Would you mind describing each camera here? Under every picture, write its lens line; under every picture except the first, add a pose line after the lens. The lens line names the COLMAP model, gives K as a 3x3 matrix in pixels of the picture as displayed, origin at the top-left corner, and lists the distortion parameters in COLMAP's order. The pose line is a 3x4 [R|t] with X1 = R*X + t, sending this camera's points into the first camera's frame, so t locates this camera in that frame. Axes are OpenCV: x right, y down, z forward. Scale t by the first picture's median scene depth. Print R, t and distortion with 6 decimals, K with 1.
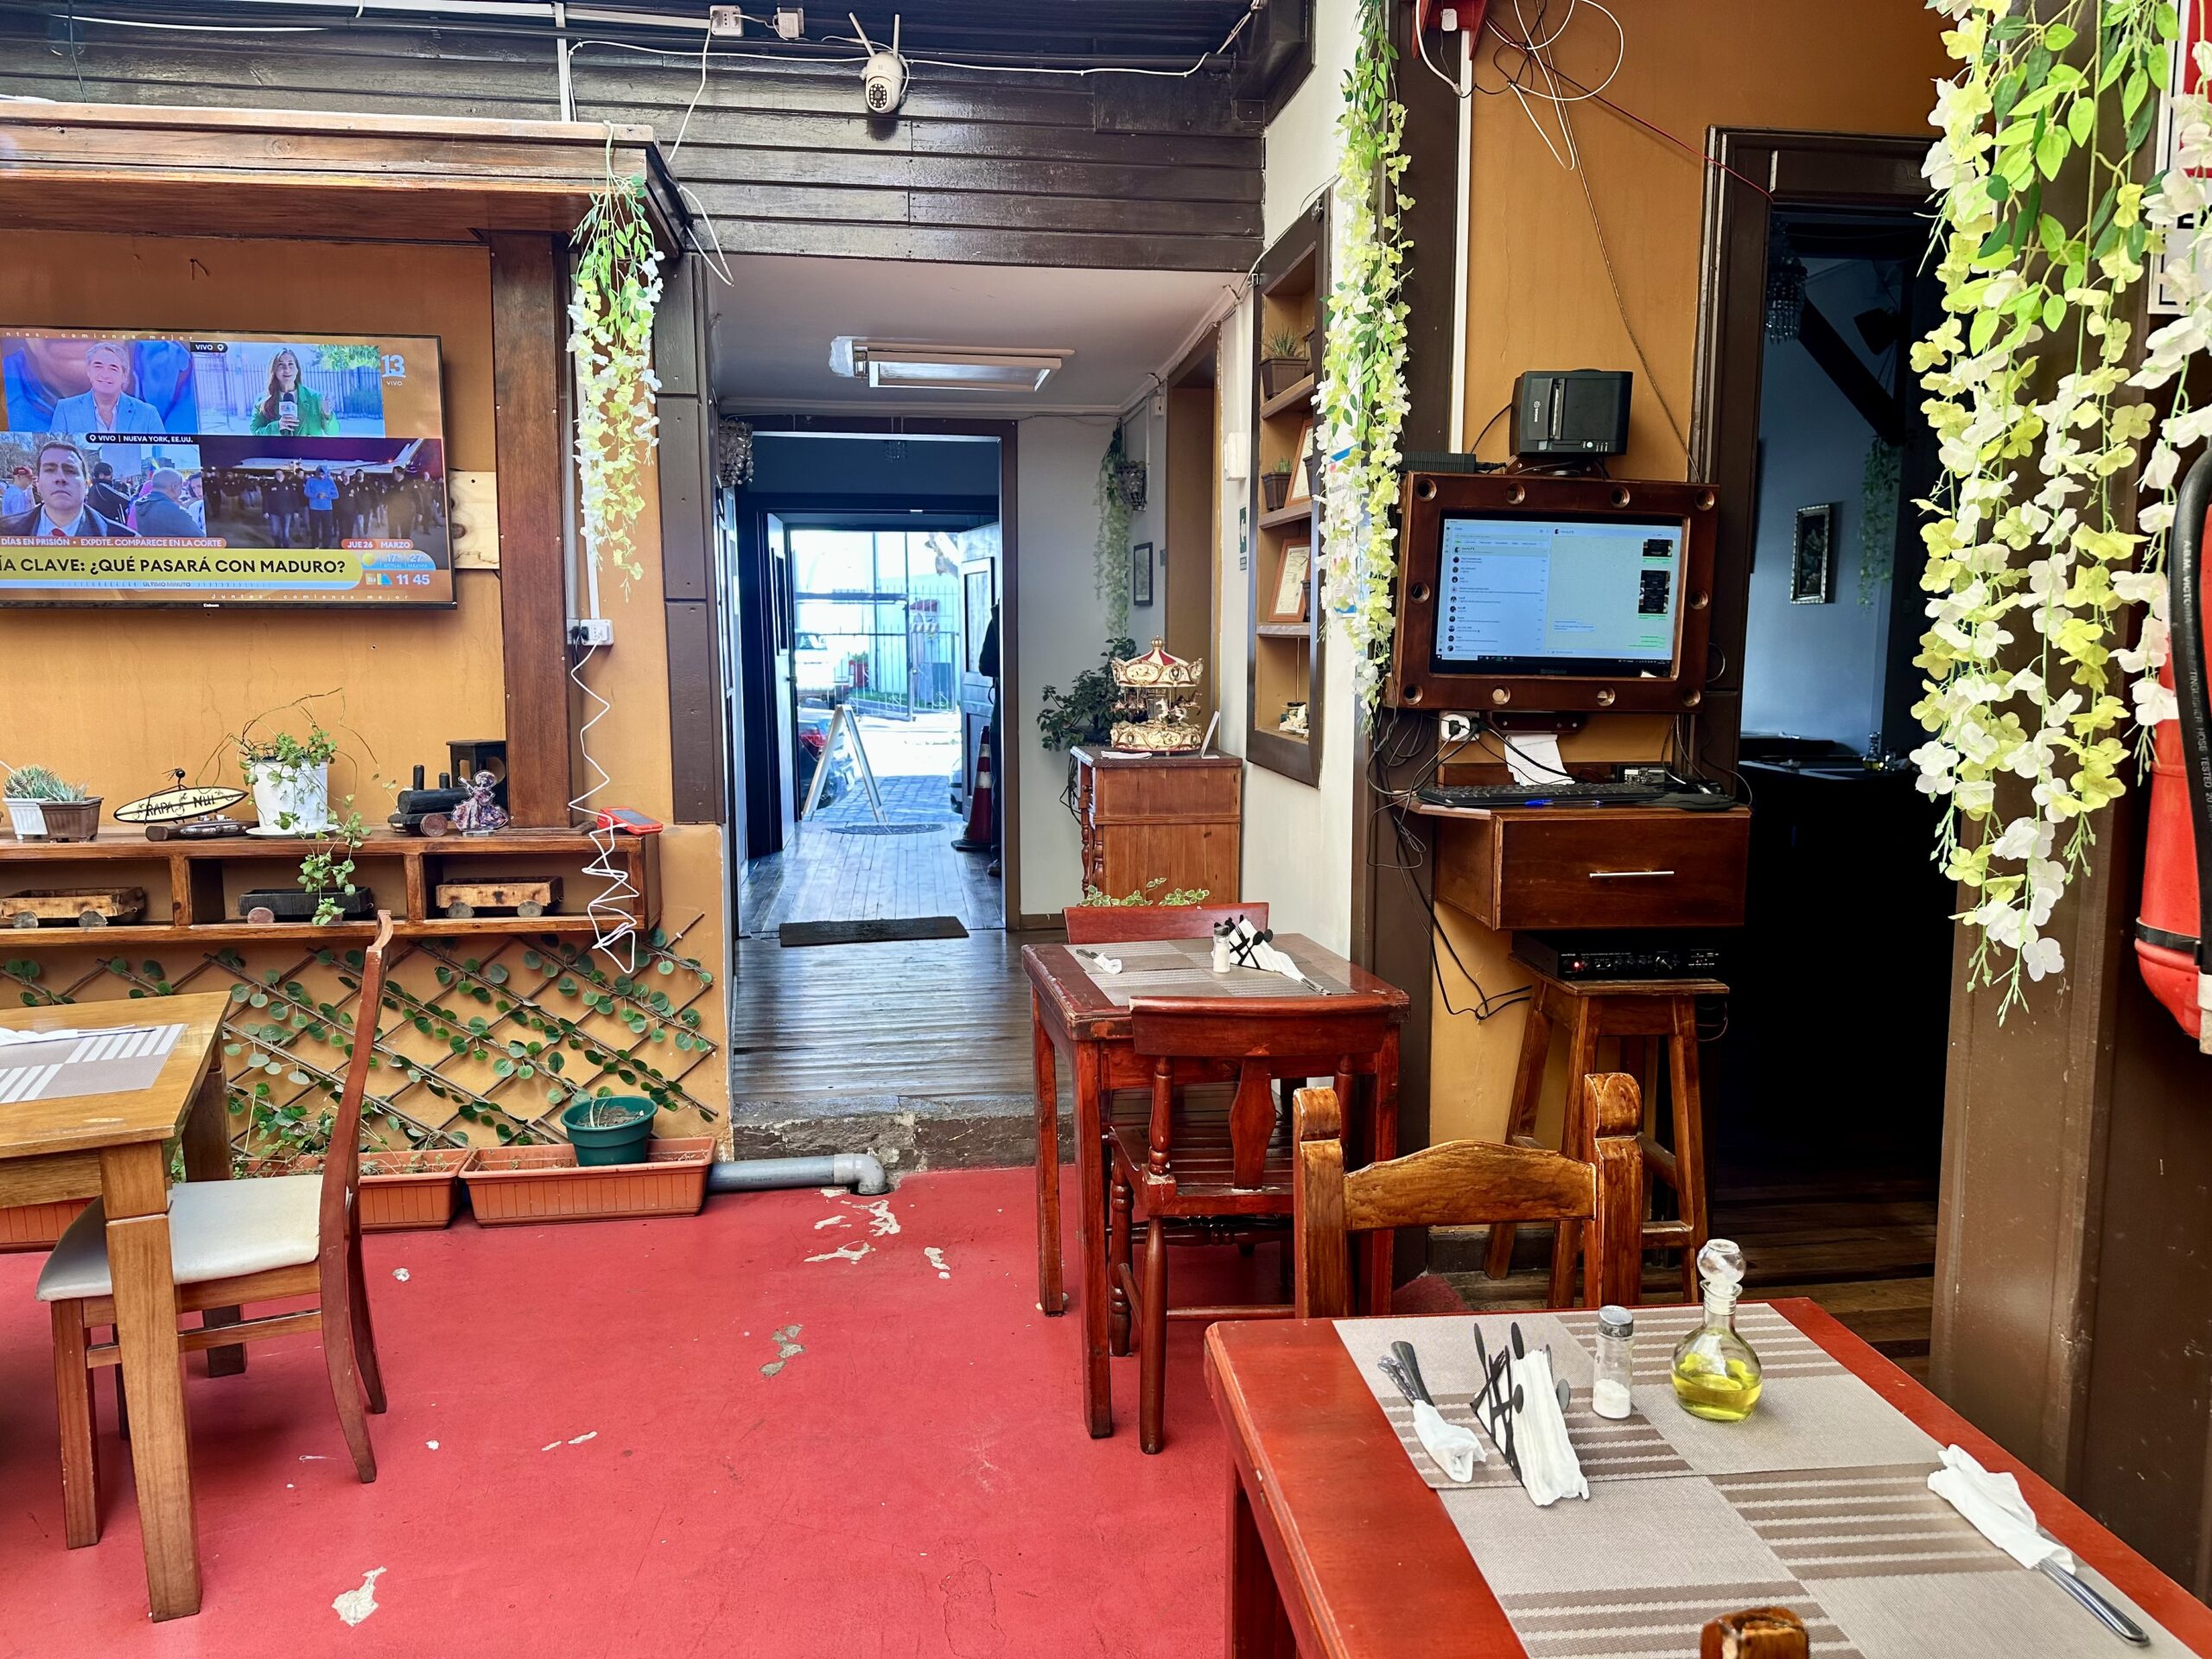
lens RADIAL K [[1518.7, 0, 1102.5], [0, 1518.7, 833.1], [0, 0, 1]] dist [0.142929, -0.216949]
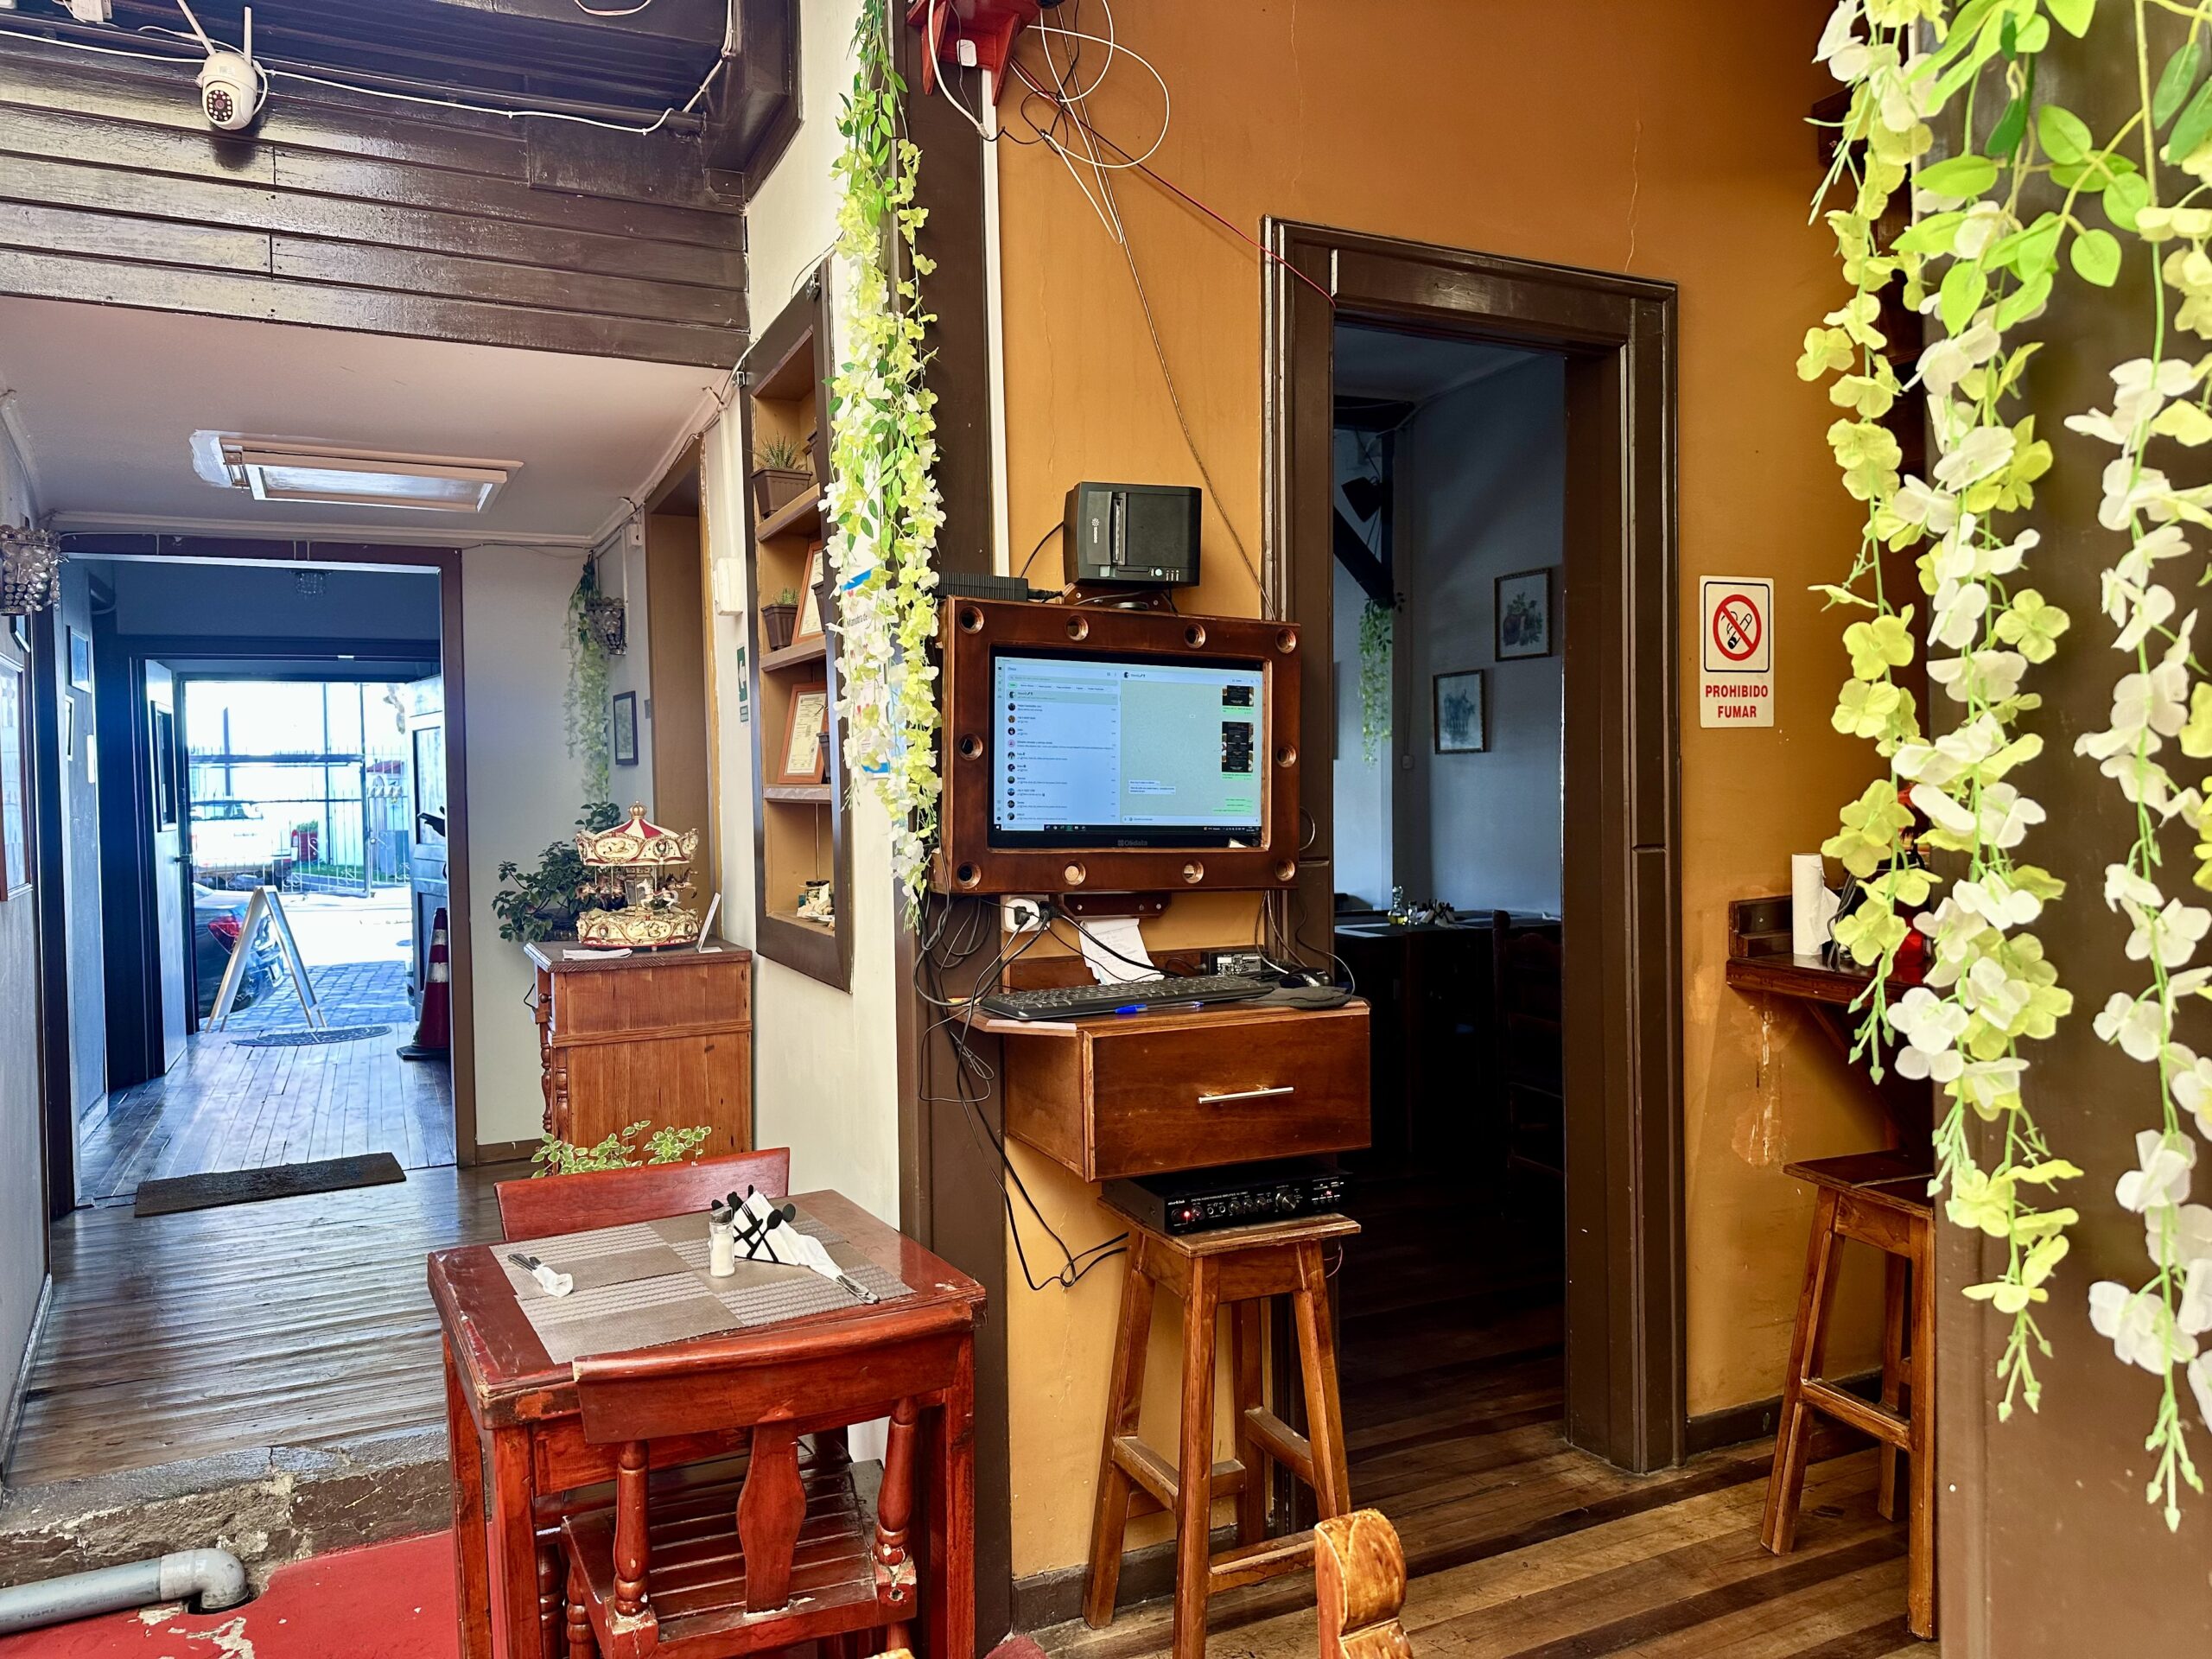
lens RADIAL K [[1518.7, 0, 1102.5], [0, 1518.7, 833.1], [0, 0, 1]] dist [0.142929, -0.216949]
pose [[0.951235, -0.024231, 0.307512, 0.023592], [0.055566, 0.994062, -0.093555, -0.028077], [-0.303420, 0.106080, 0.946934, 0.189312]]
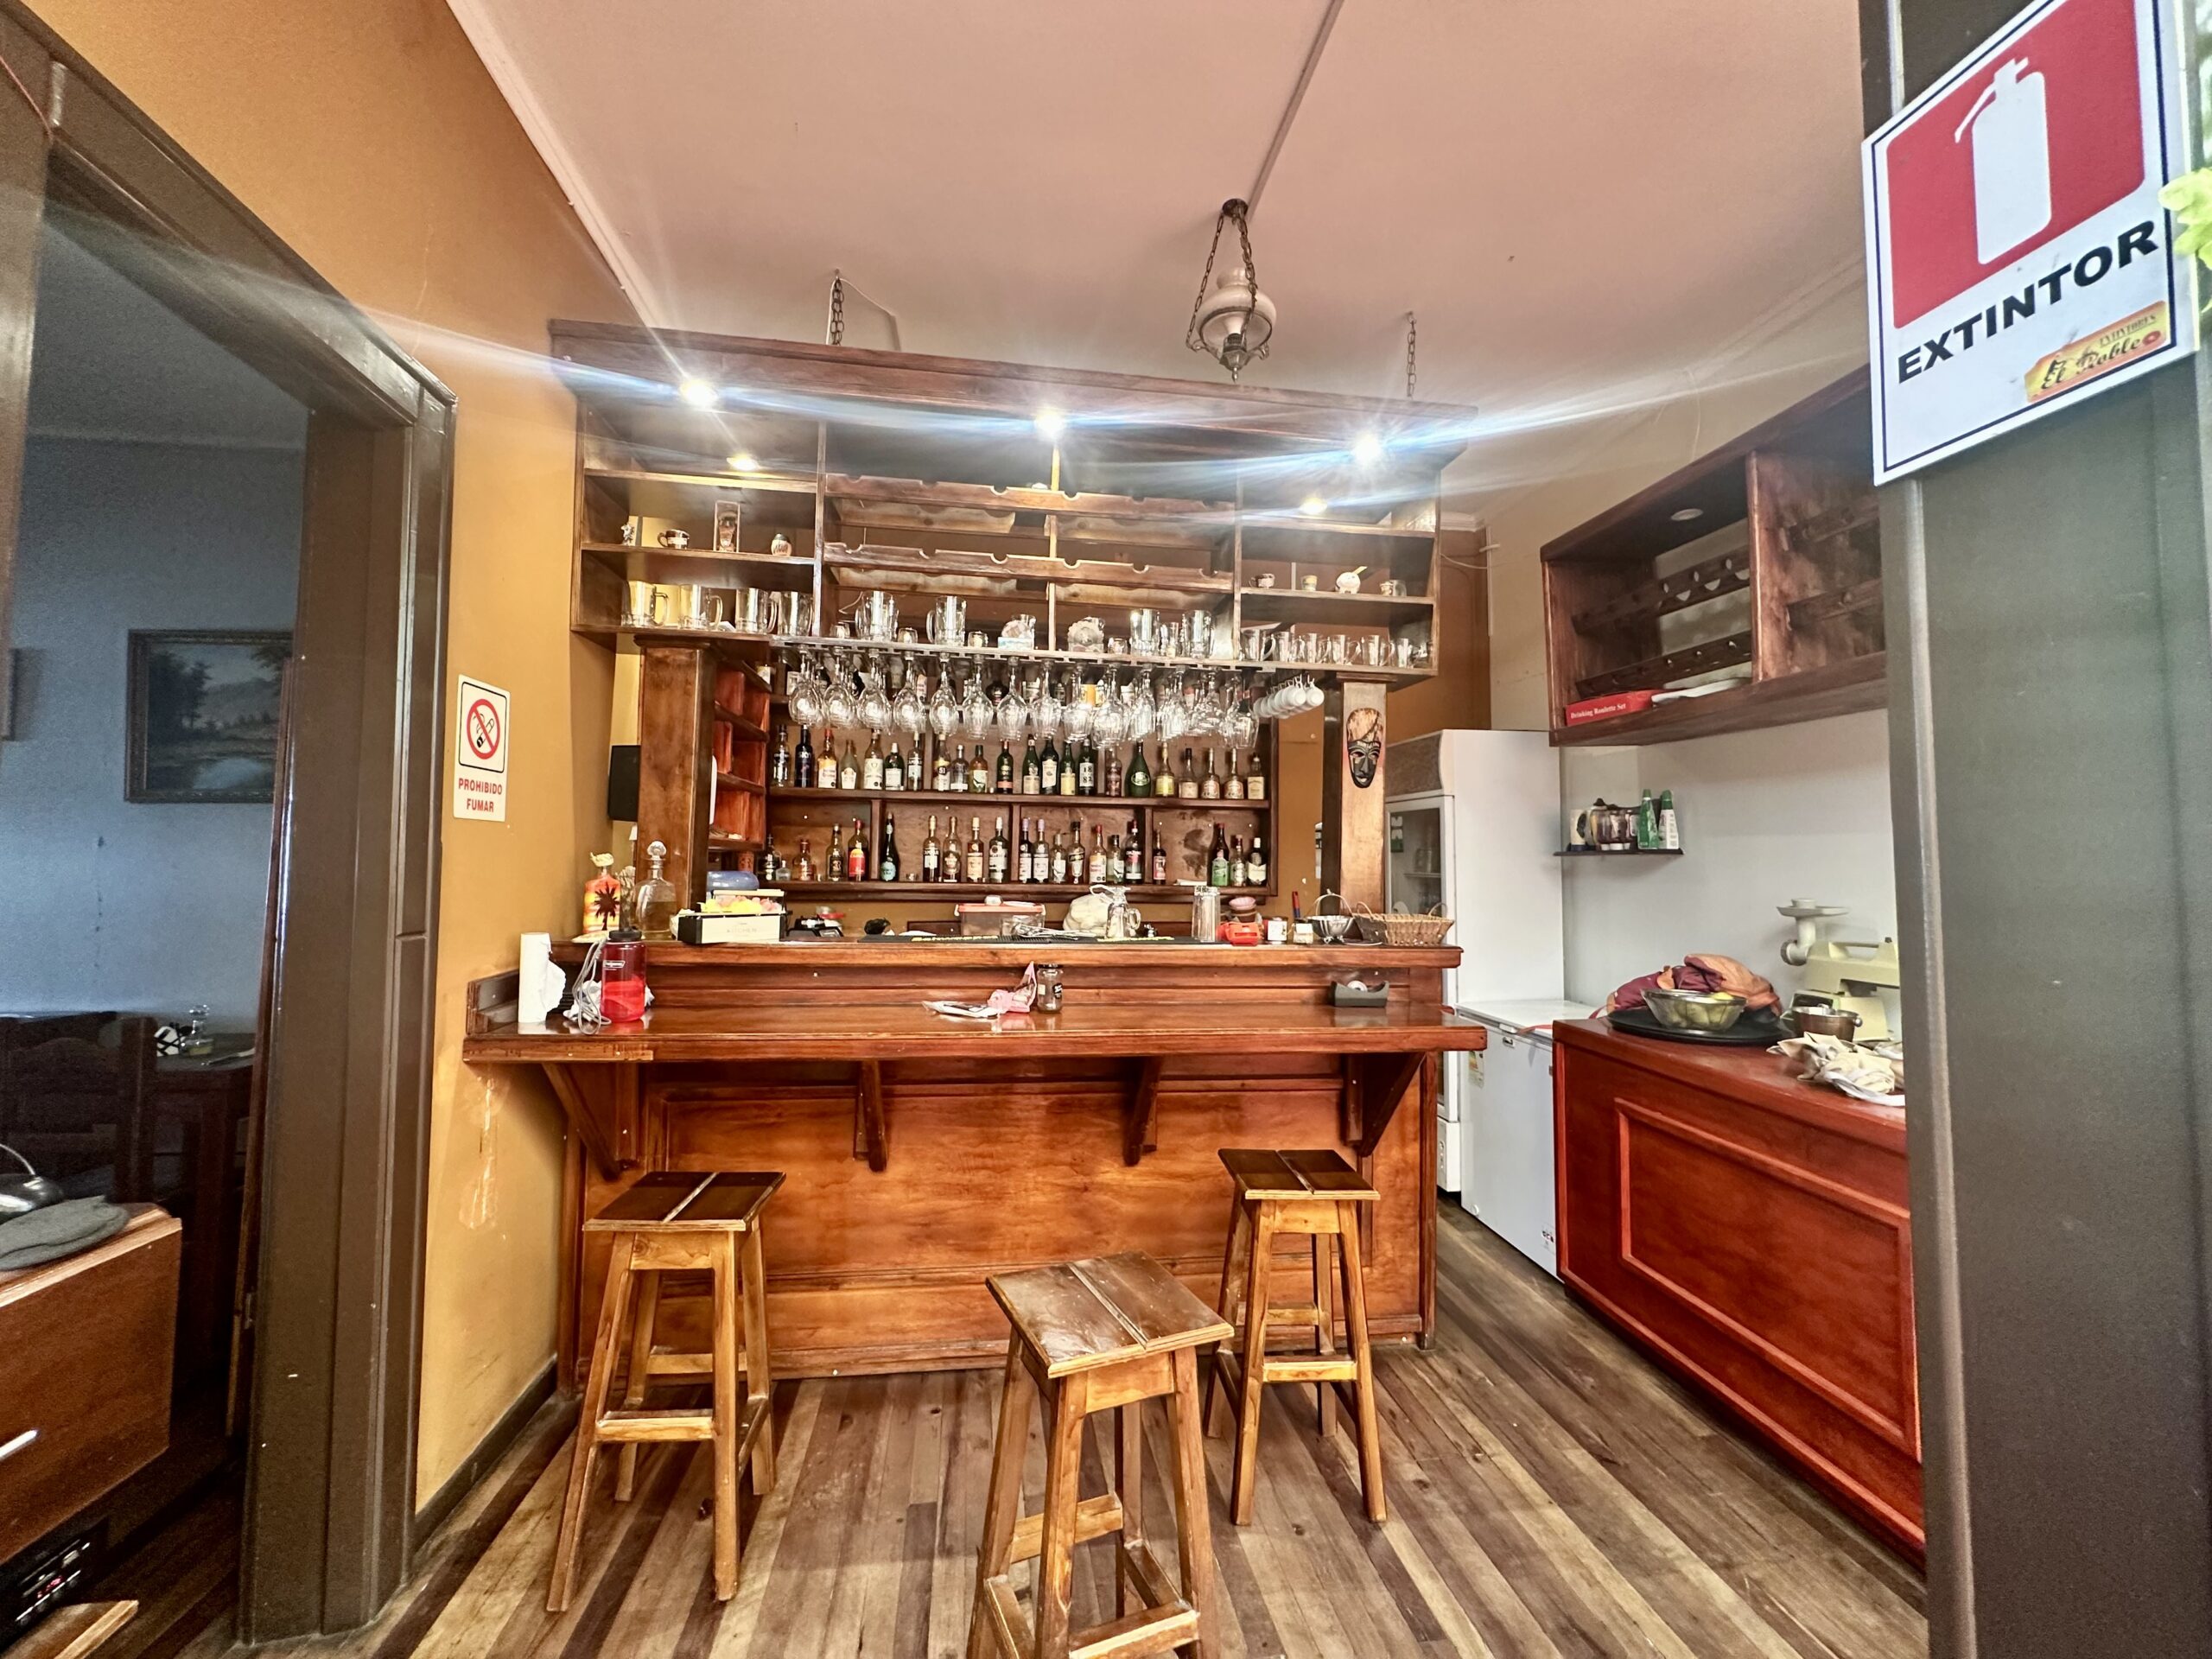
lens RADIAL K [[877.4, 0, 1106.0], [0, 877.4, 829.5], [0, 0, 1]] dist [0.000926, 0.000024]
pose [[-0.019845, 0.049570, 0.998573, 0.081553], [0.122835, 0.991324, -0.046769, -0.066224], [-0.992229, 0.121731, -0.025762, 0.497139]]
